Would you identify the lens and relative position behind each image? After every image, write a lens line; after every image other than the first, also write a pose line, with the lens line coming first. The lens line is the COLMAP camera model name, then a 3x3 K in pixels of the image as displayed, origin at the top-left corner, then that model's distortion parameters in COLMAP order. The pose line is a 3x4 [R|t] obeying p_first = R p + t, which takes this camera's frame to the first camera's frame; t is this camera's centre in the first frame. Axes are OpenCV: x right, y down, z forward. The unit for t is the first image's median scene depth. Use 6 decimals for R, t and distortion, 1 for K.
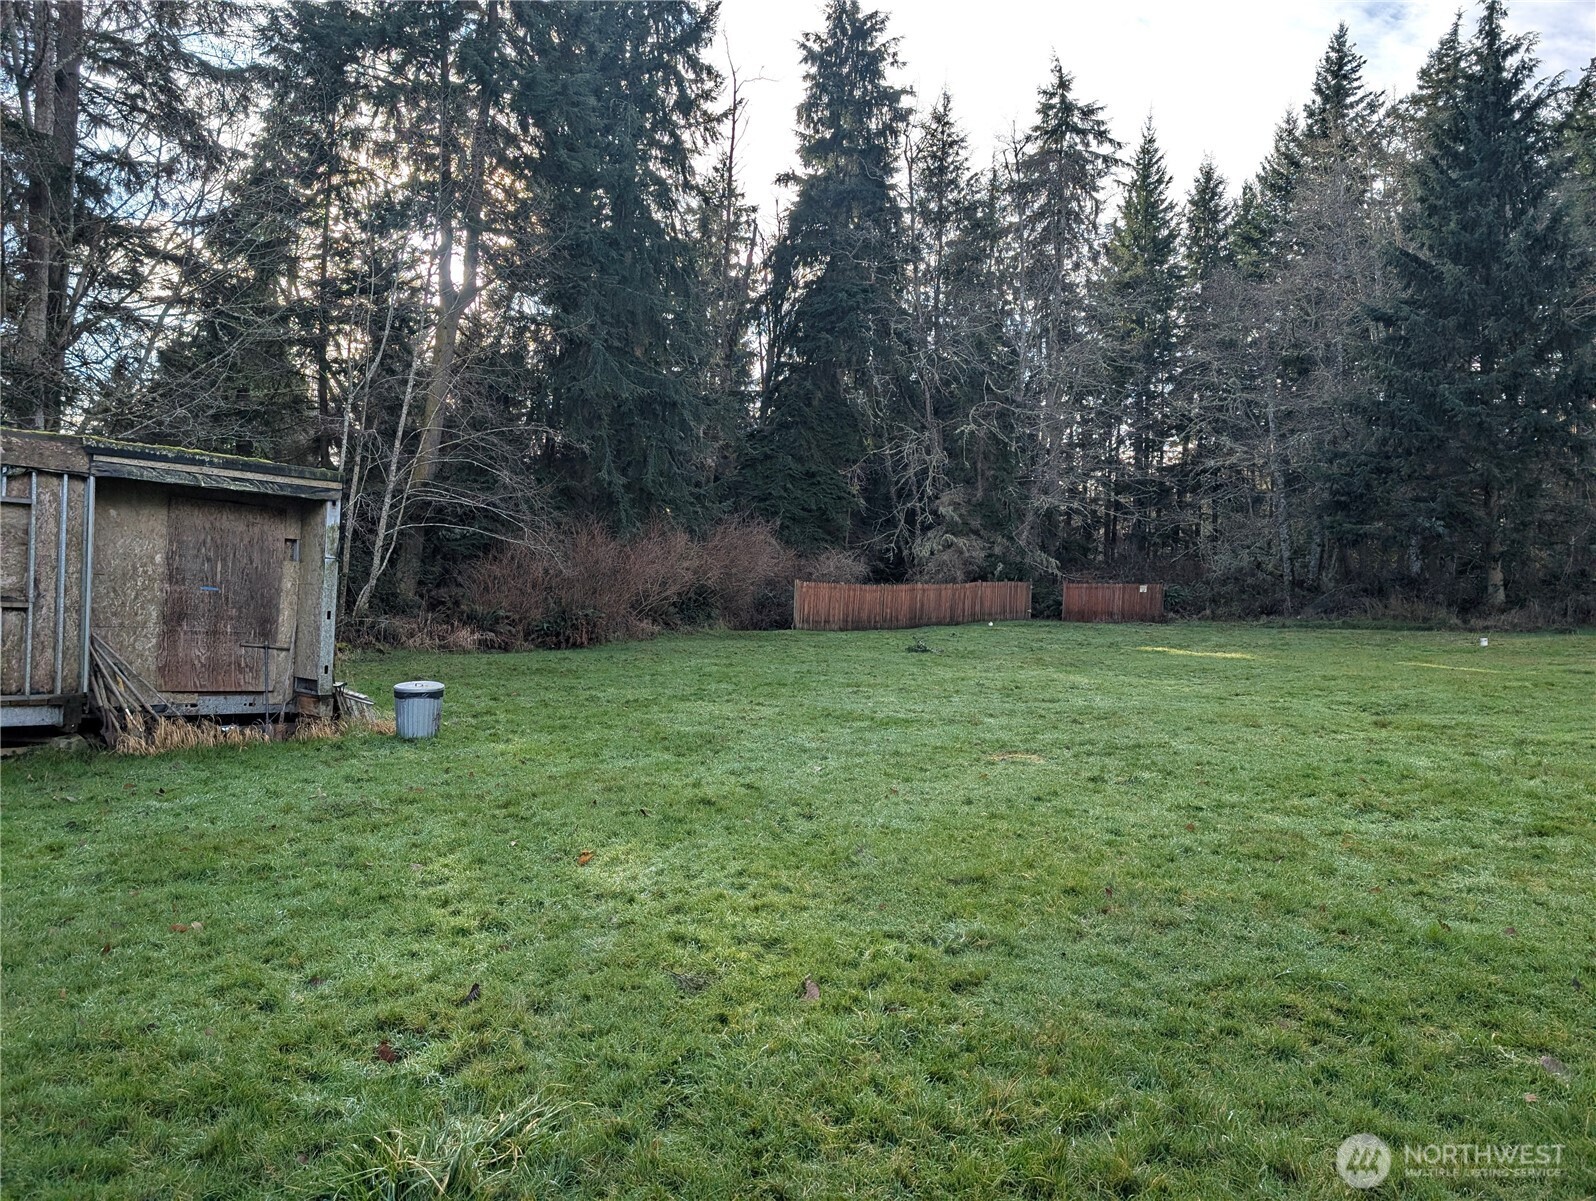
lens RADIAL K [[1137.6, 0, 785.3], [0, 1137.6, 581.5], [0, 0, 1]] dist [0.020386, -0.015274]
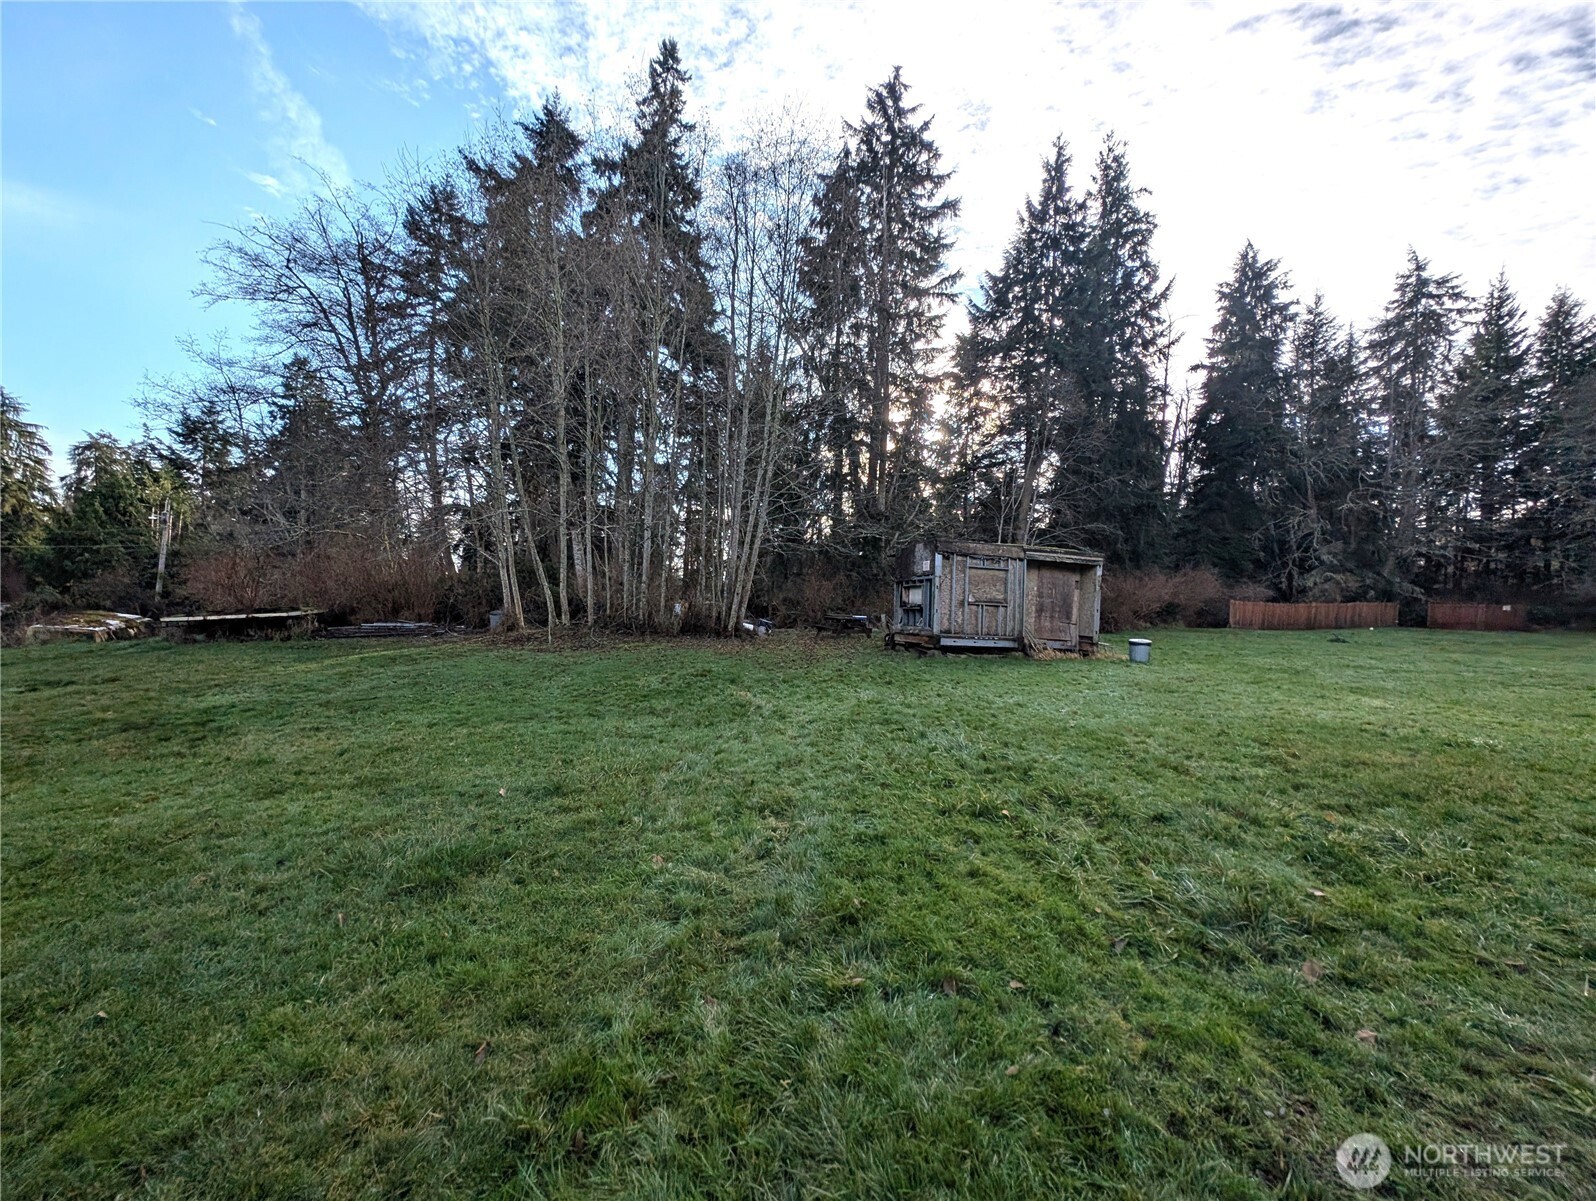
lens RADIAL K [[589.9, 0, 795.0], [0, 589.9, 604.9], [0, 0, 1]] dist [-0.002281, -0.000941]
pose [[0.854478, 0.010221, -0.519386, -0.063341], [-0.006628, 0.999940, 0.008774, 0.001995], [0.519445, -0.004055, 0.854494, -0.095483]]
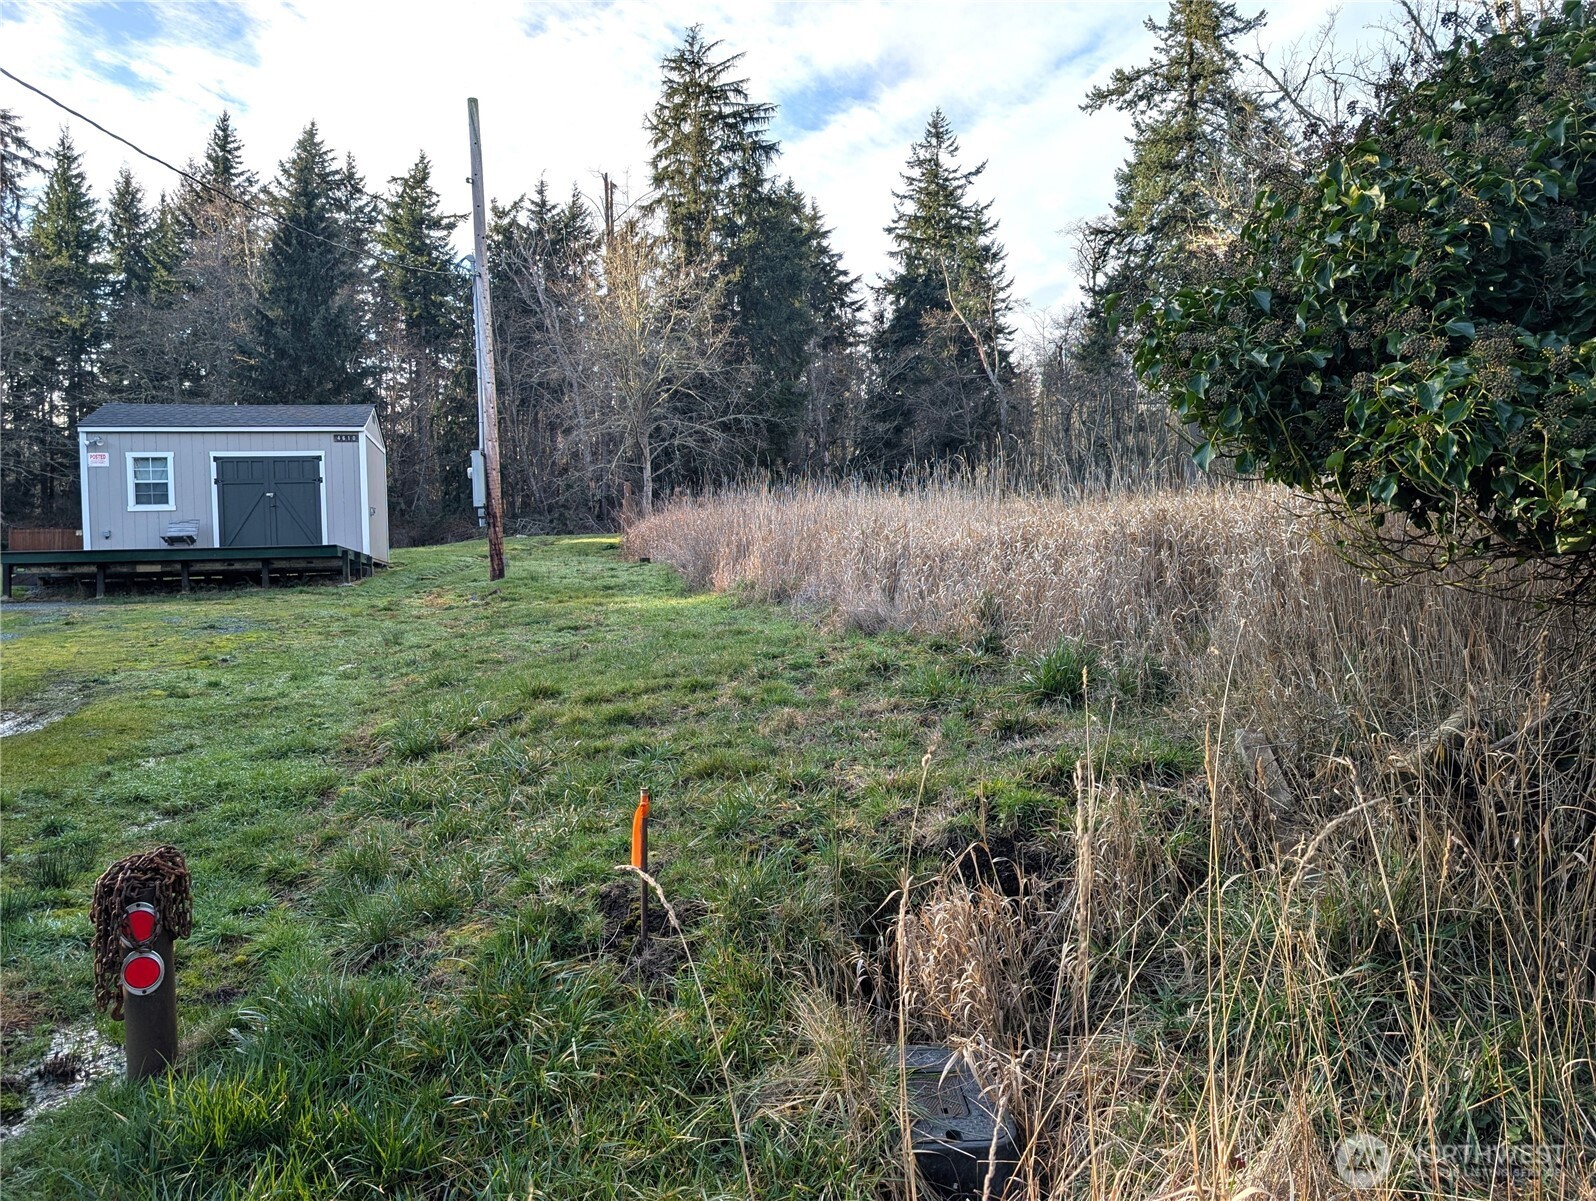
lens RADIAL K [[1137.6, 0, 797.4], [0, 1137.6, 600.1], [0, 0, 1]] dist [0.020386, -0.015274]
pose [[0.655354, -0.055513, 0.753279, -0.131122], [0.014922, 0.998052, 0.060569, 0.014837], [-0.755174, -0.028454, 0.654906, -0.453024]]
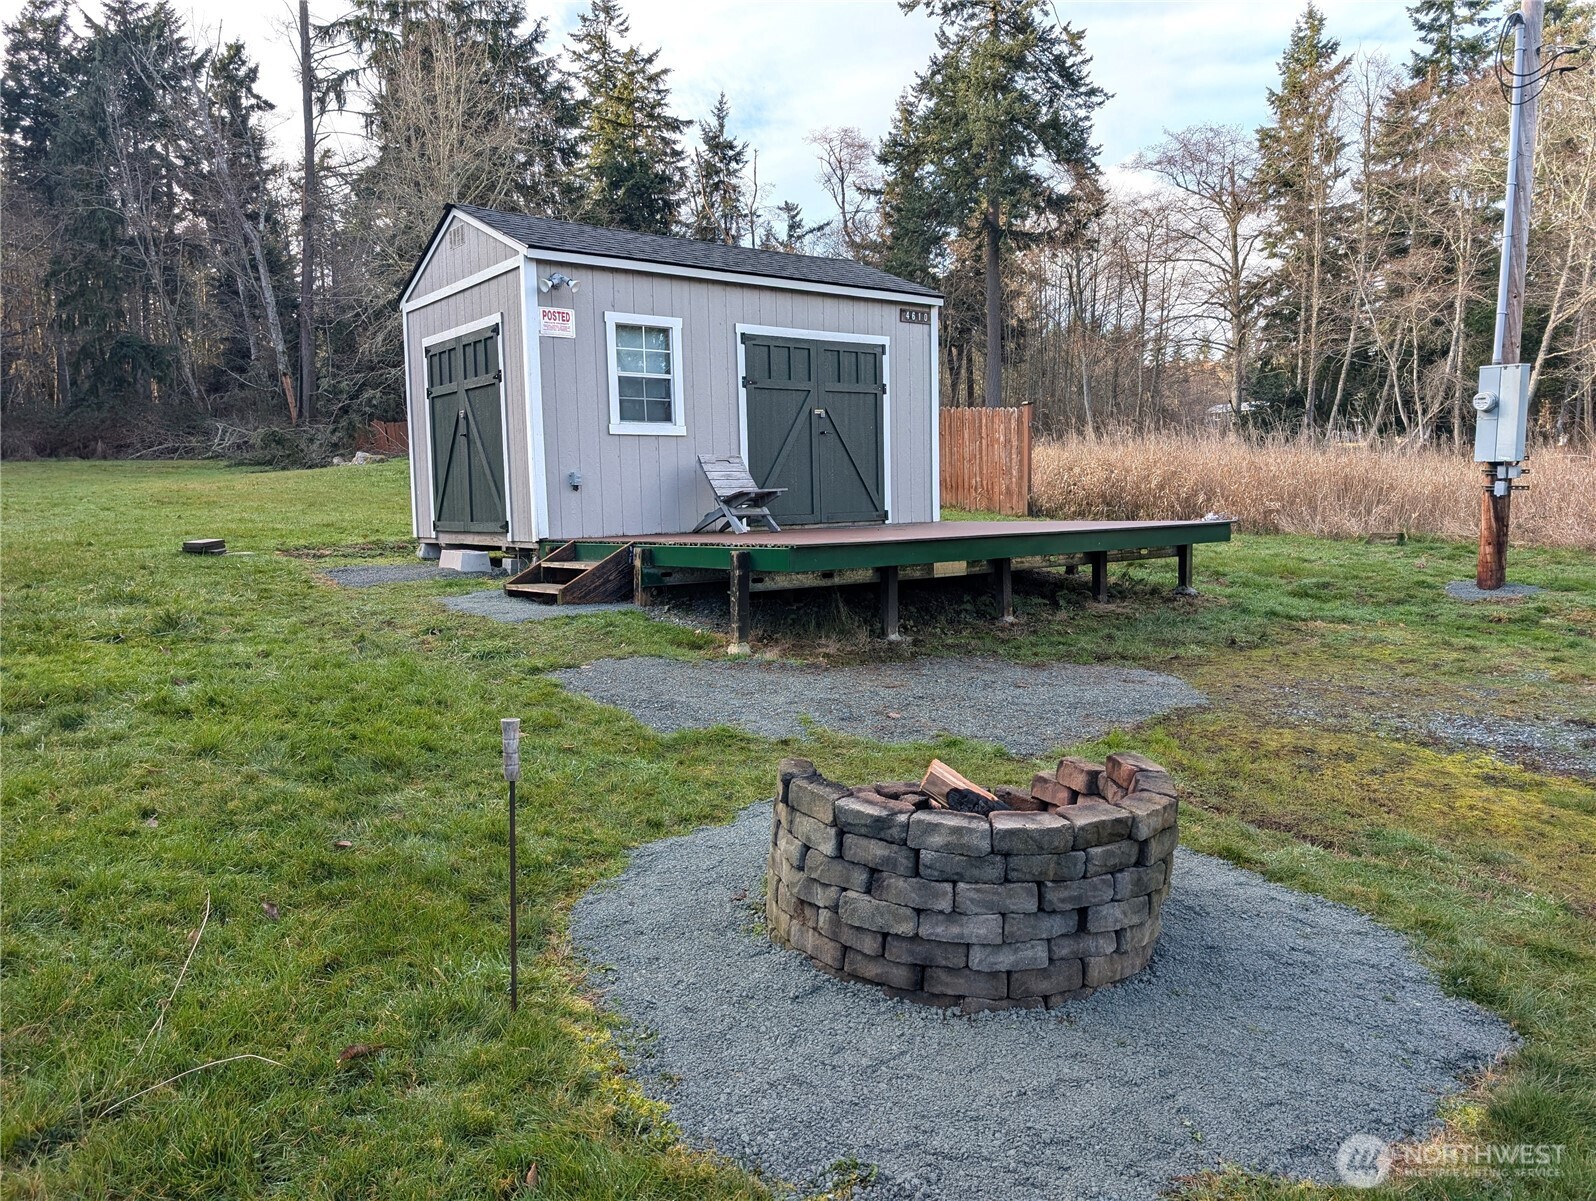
lens RADIAL K [[1137.6, 0, 801.9], [0, 1137.6, 592.4], [0, 0, 1]] dist [0.020386, -0.015274]
pose [[0.279119, -0.114623, 0.953391, -0.158140], [-0.019782, 0.991953, 0.125050, 0.007297], [-0.960053, -0.053764, 0.274605, -0.136653]]
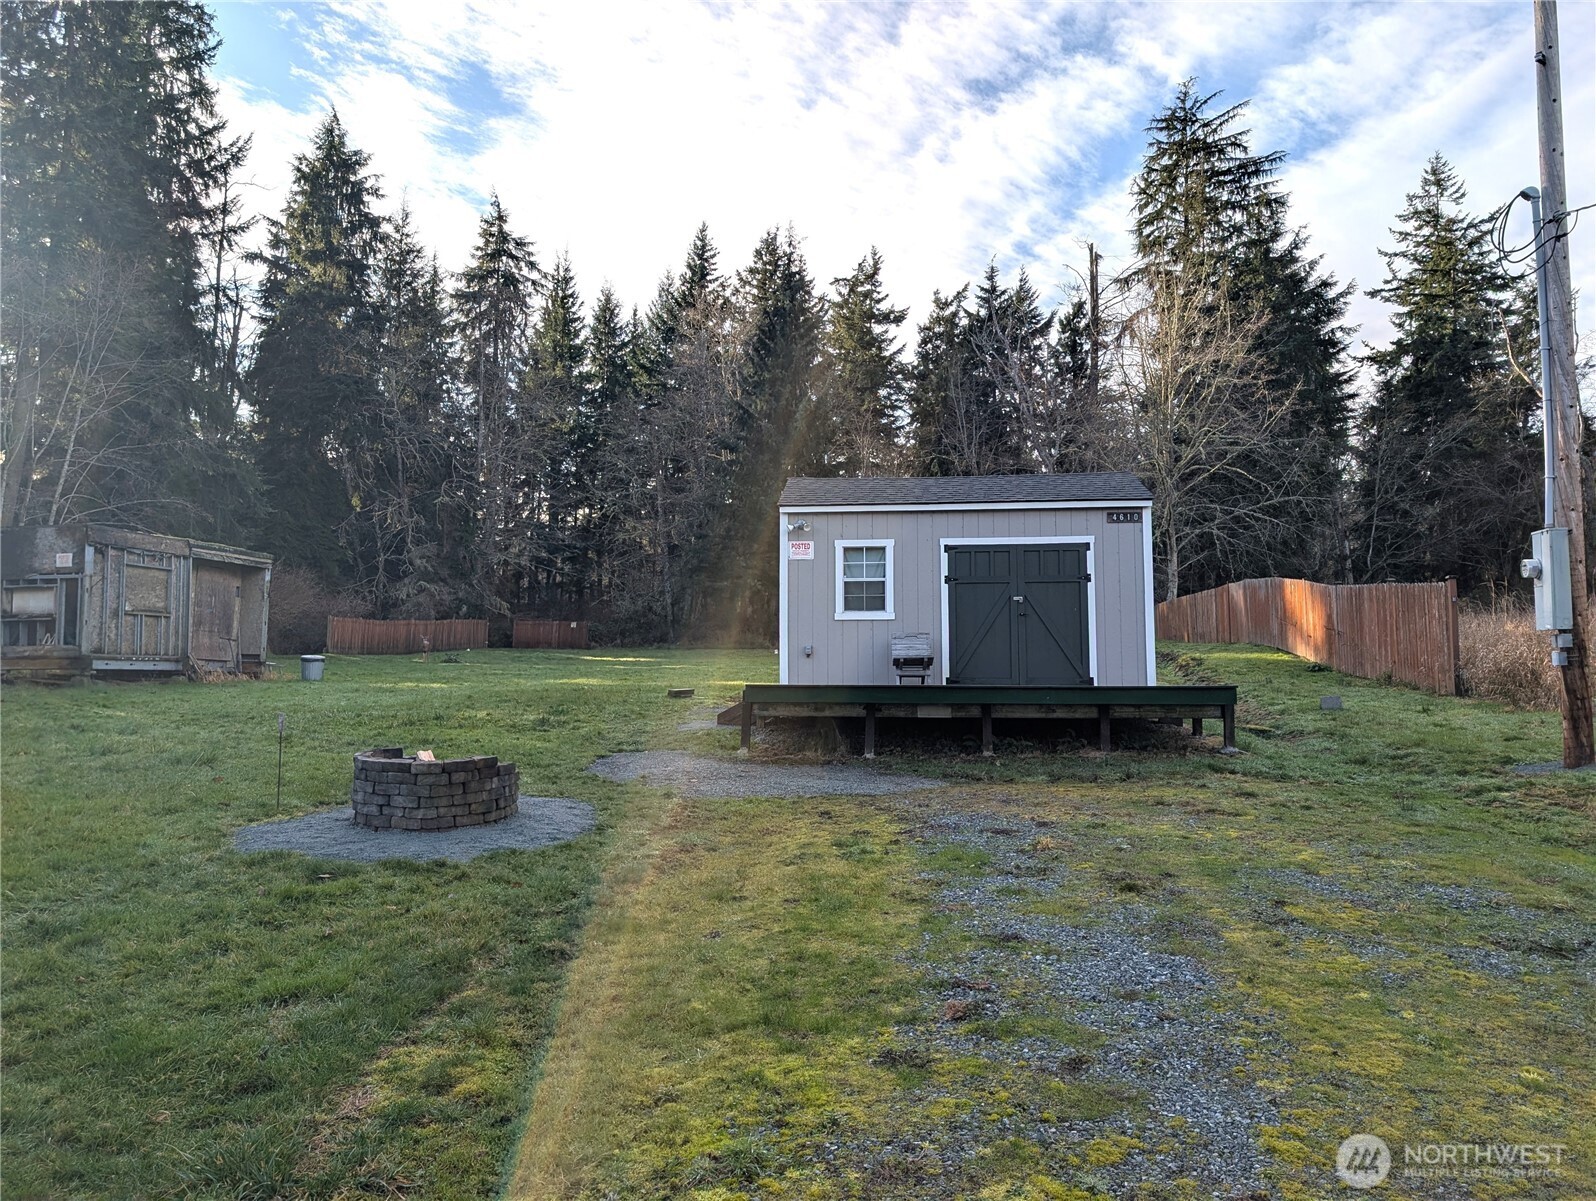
lens RADIAL K [[1137.6, 0, 809.2], [0, 1137.6, 592.5], [0, 0, 1]] dist [0.020386, -0.015274]
pose [[0.853856, 0.017842, 0.520203, -0.136588], [-0.002643, 0.999548, -0.029944, 0.007076], [-0.520502, 0.024193, 0.853518, -0.276777]]
